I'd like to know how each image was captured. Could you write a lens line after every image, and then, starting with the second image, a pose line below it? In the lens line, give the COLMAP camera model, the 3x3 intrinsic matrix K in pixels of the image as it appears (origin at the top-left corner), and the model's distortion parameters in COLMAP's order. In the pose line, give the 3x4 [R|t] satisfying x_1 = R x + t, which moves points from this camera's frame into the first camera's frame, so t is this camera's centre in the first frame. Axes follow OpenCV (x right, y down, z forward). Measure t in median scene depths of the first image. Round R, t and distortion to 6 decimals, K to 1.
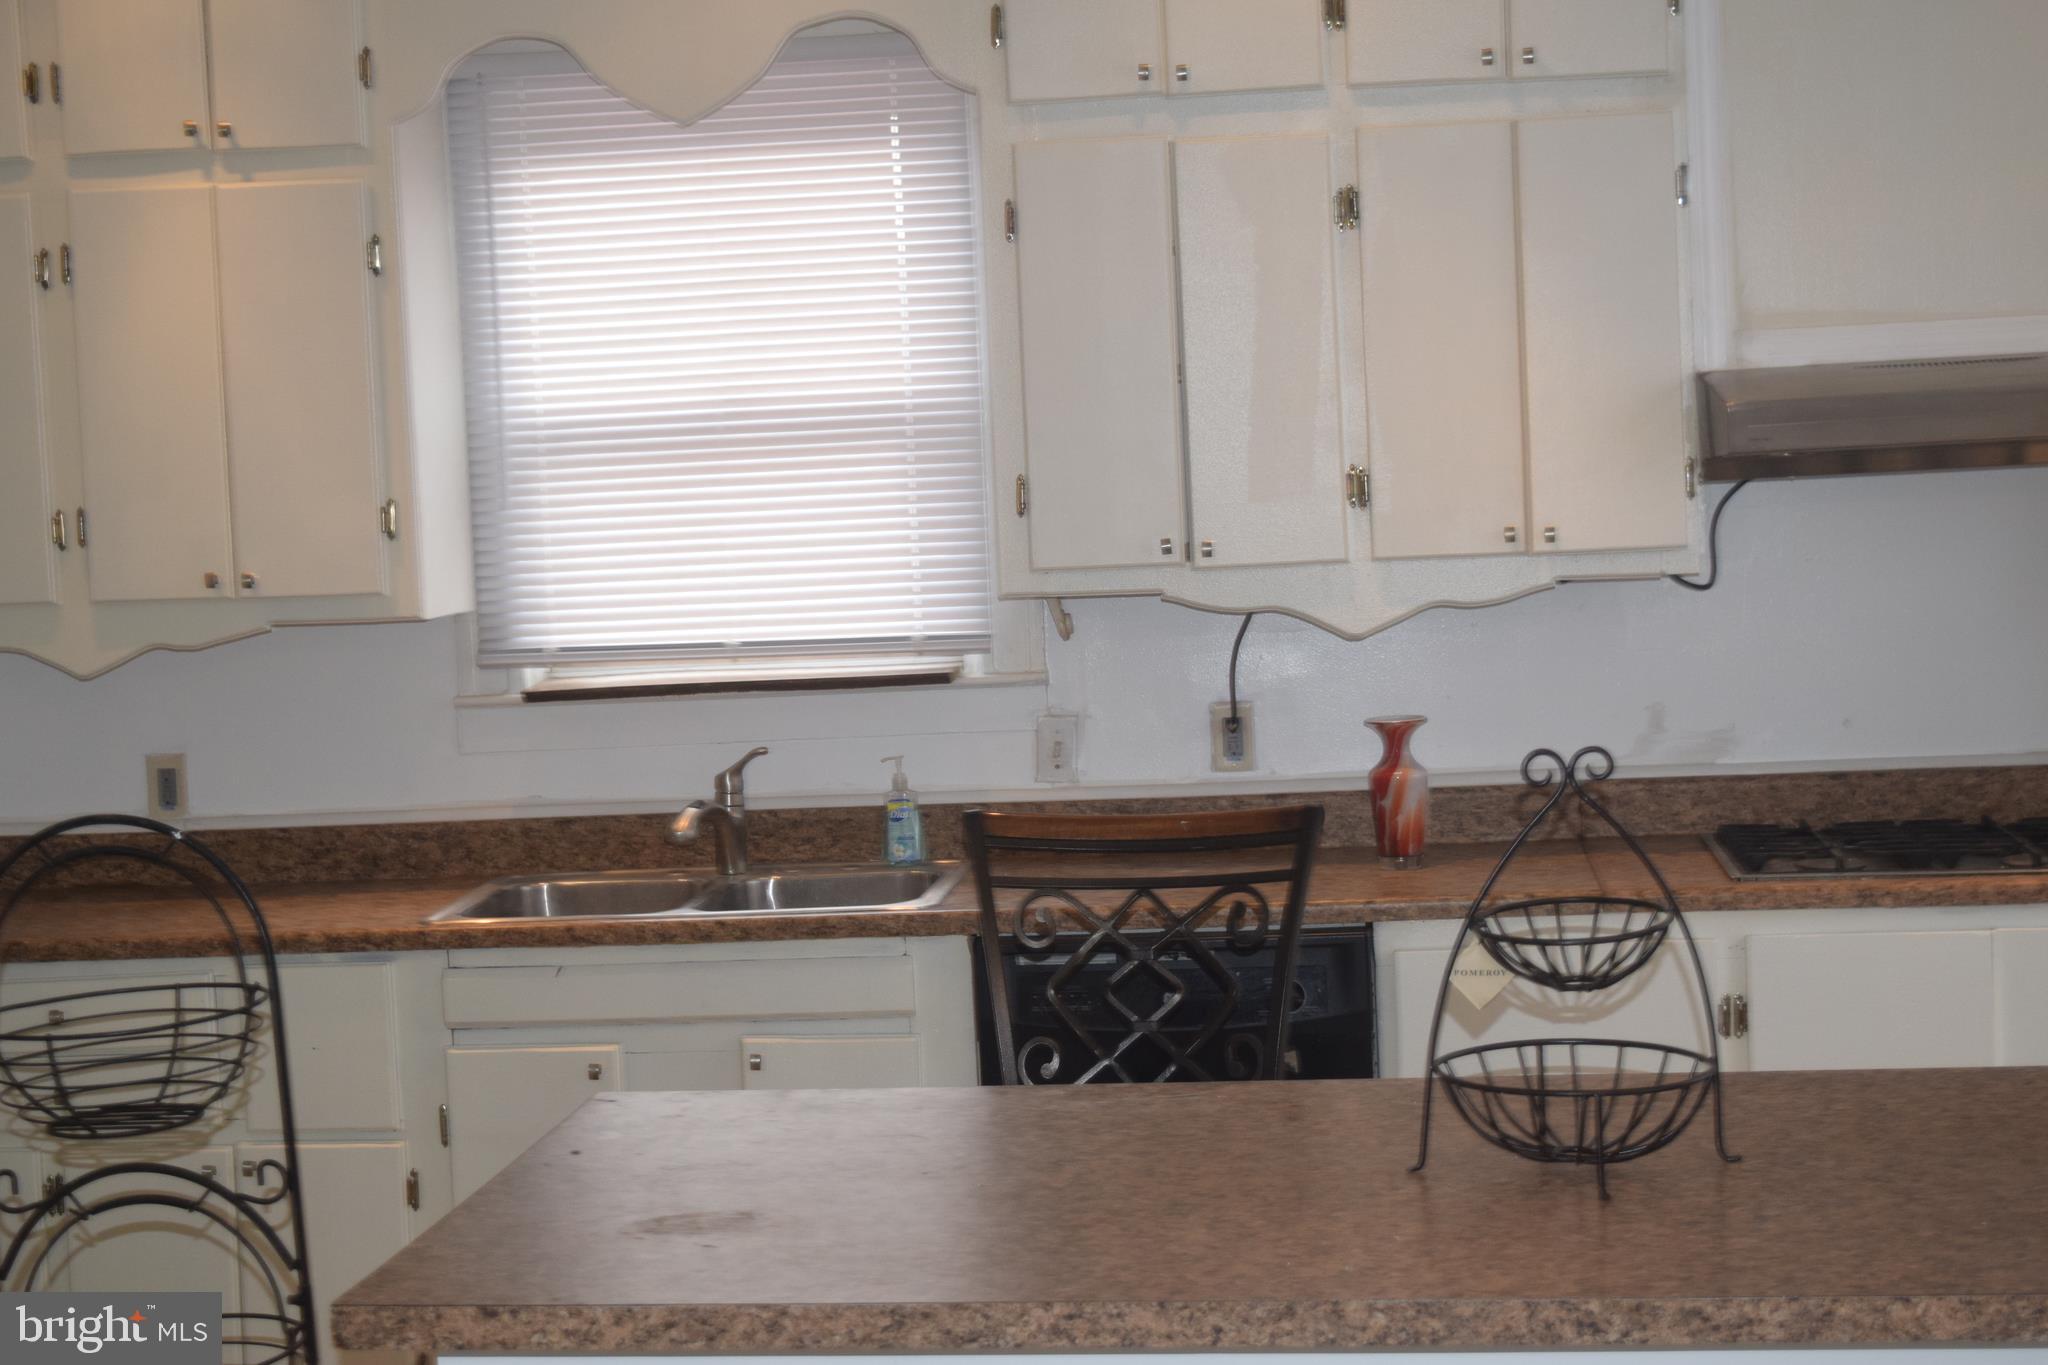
lens RADIAL K [[3299.4, 0, 1024.0], [0, 3299.4, 682.5], [0, 0, 1]] dist [-0.002250, -0.009986]
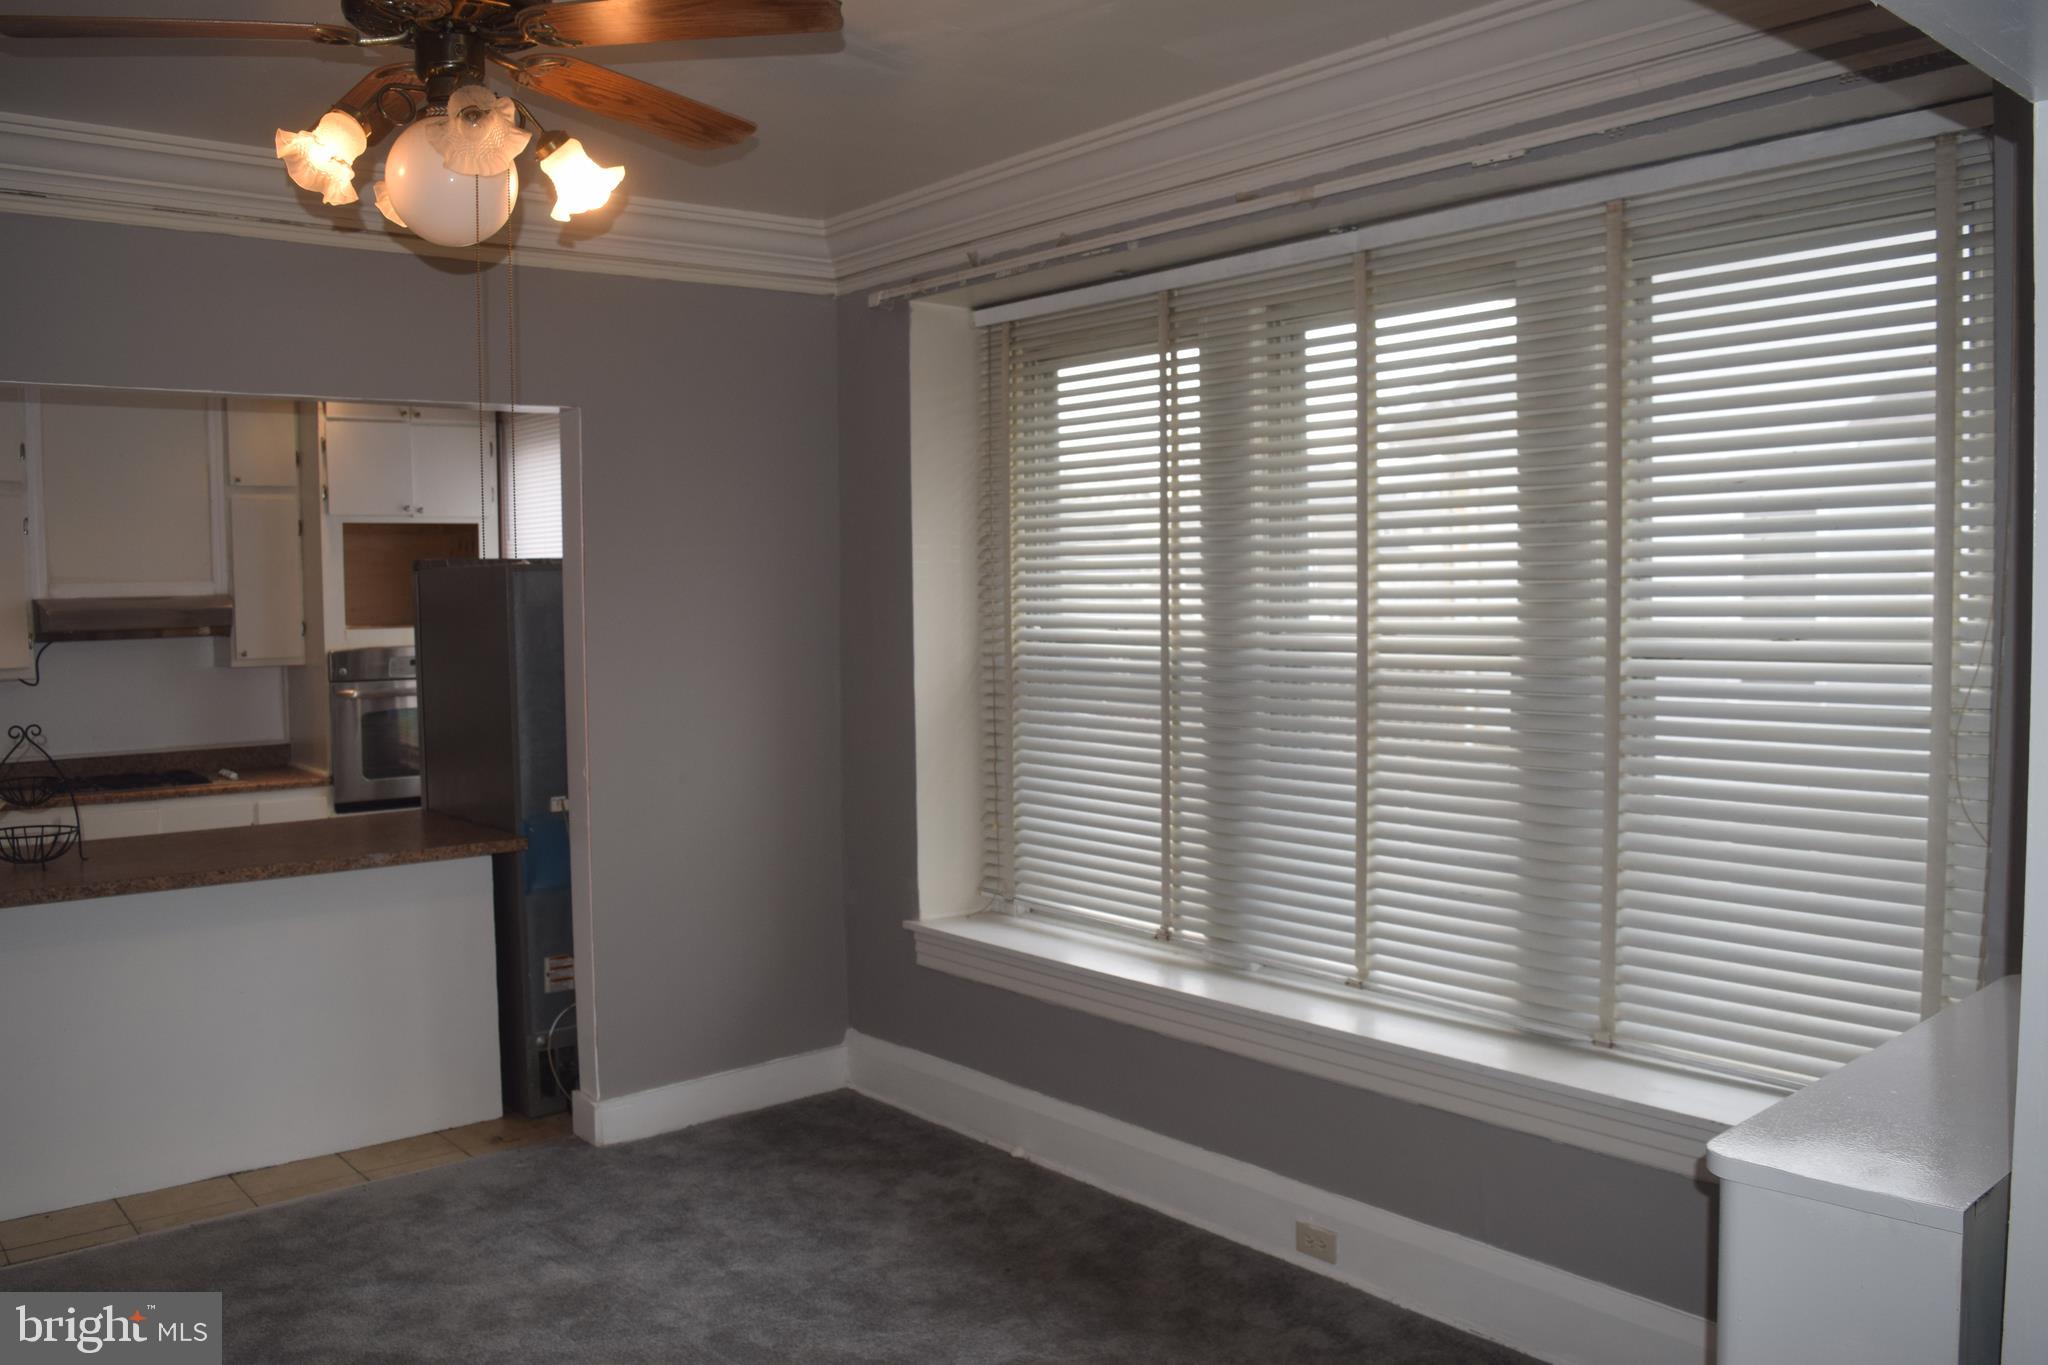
lens RADIAL K [[1609.9, 0, 1024.0], [0, 1609.9, 682.5], [0, 0, 1]] dist [-0.091647, 0.017929]
pose [[0.688932, -0.004683, 0.724811, -0.134681], [0.036625, 0.998927, -0.028359, 0.031233], [-0.723900, 0.046084, 0.688364, -0.367081]]
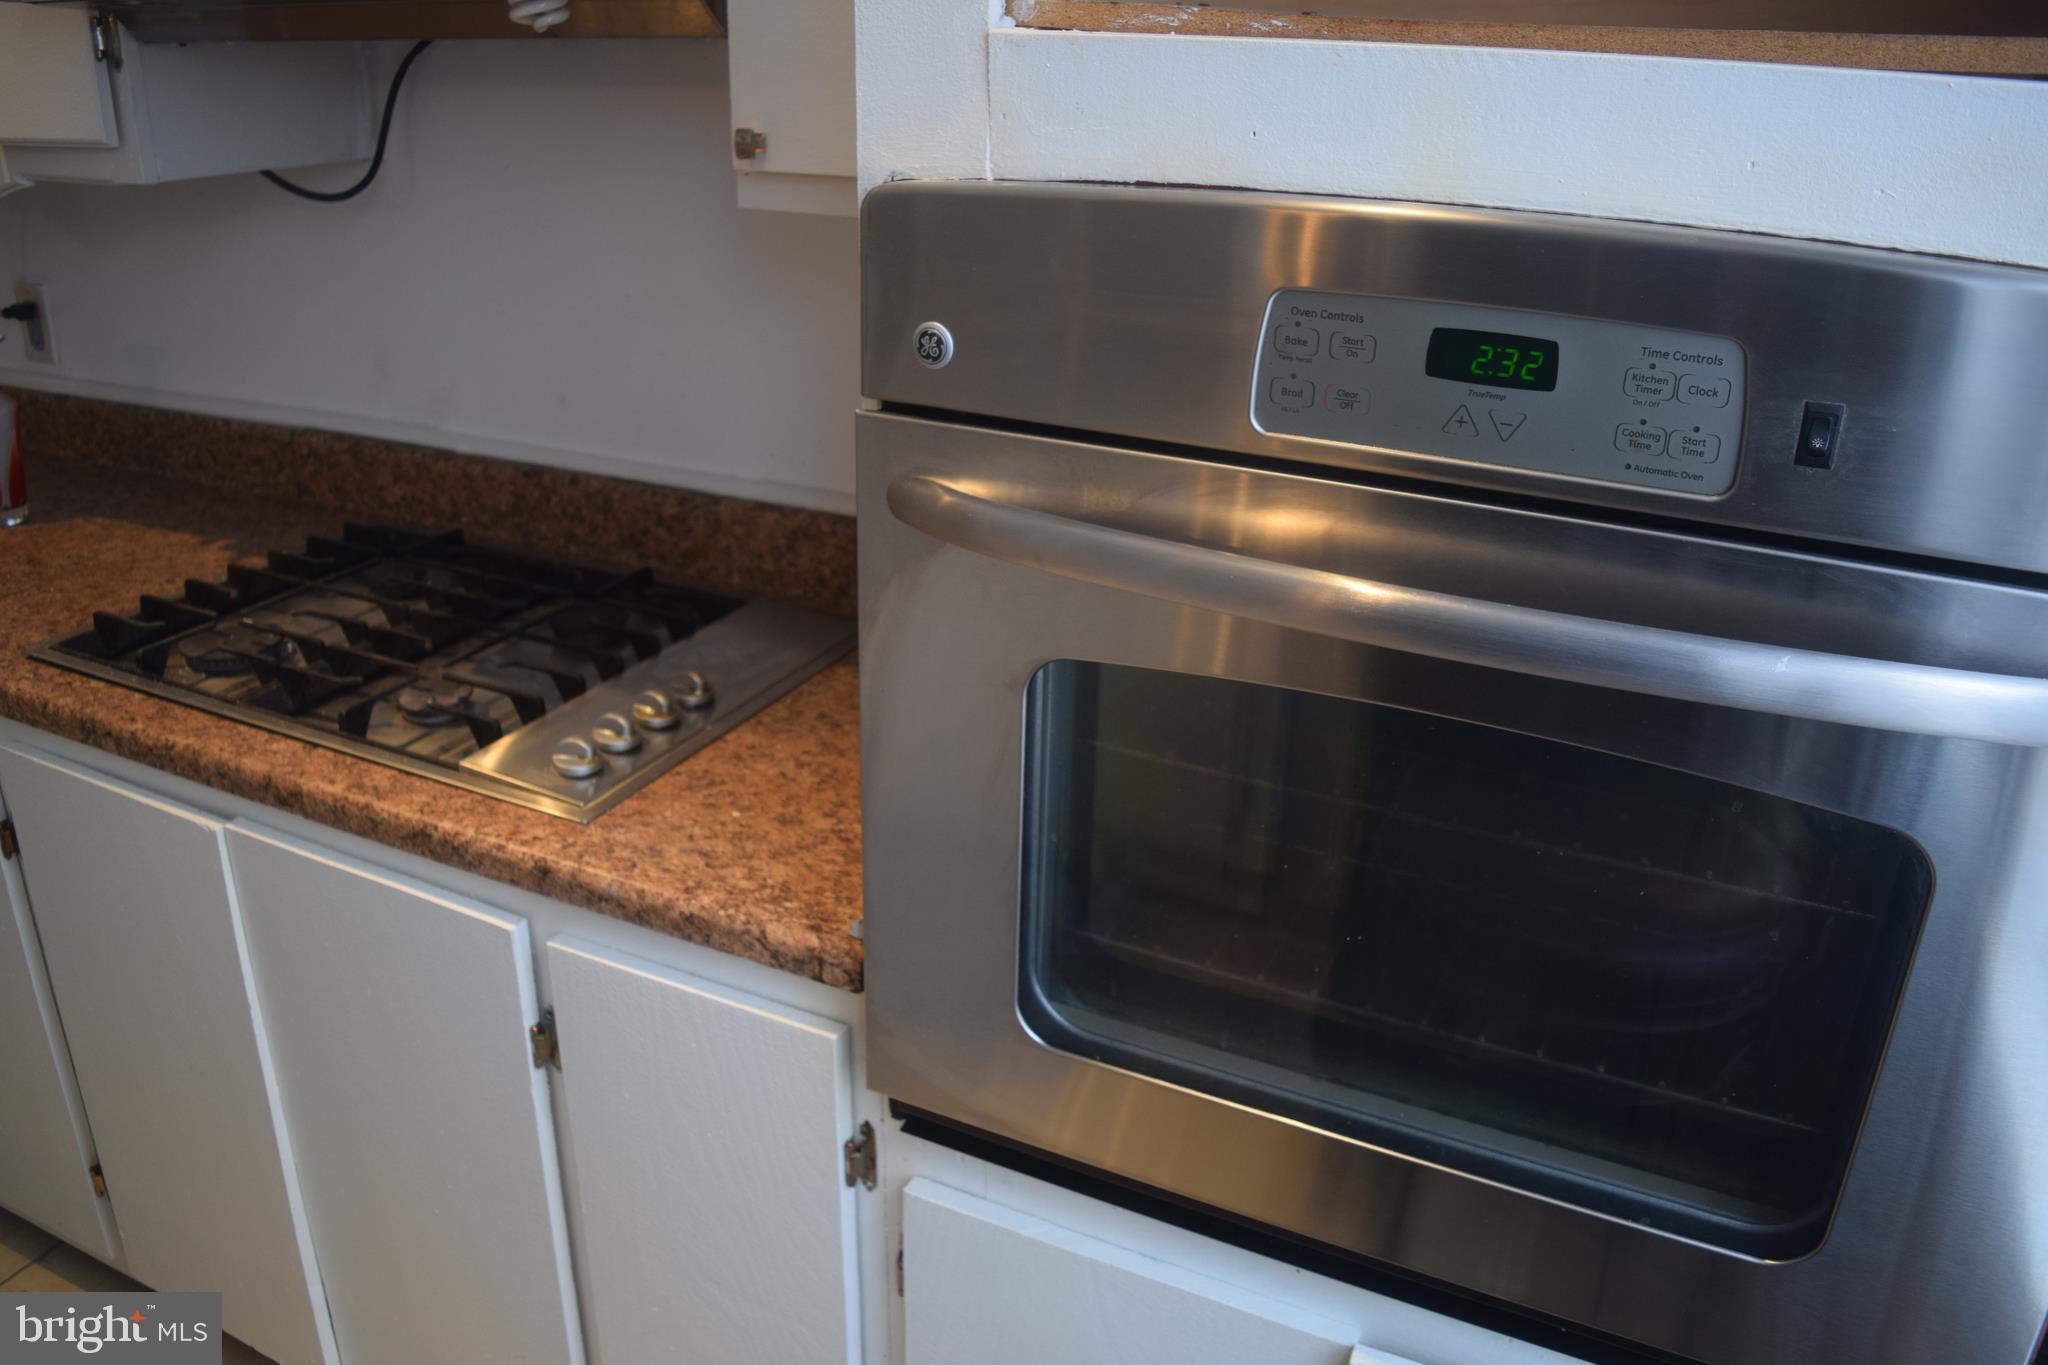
lens RADIAL K [[1609.9, 0, 1024.0], [0, 1609.9, 682.5], [0, 0, 1]] dist [-0.091647, 0.017929]
pose [[0.937506, 0.189052, -0.292135, 0.475527], [-0.083878, 0.937561, 0.337555, -0.058729], [0.337710, -0.291956, 0.894826, 0.725627]]
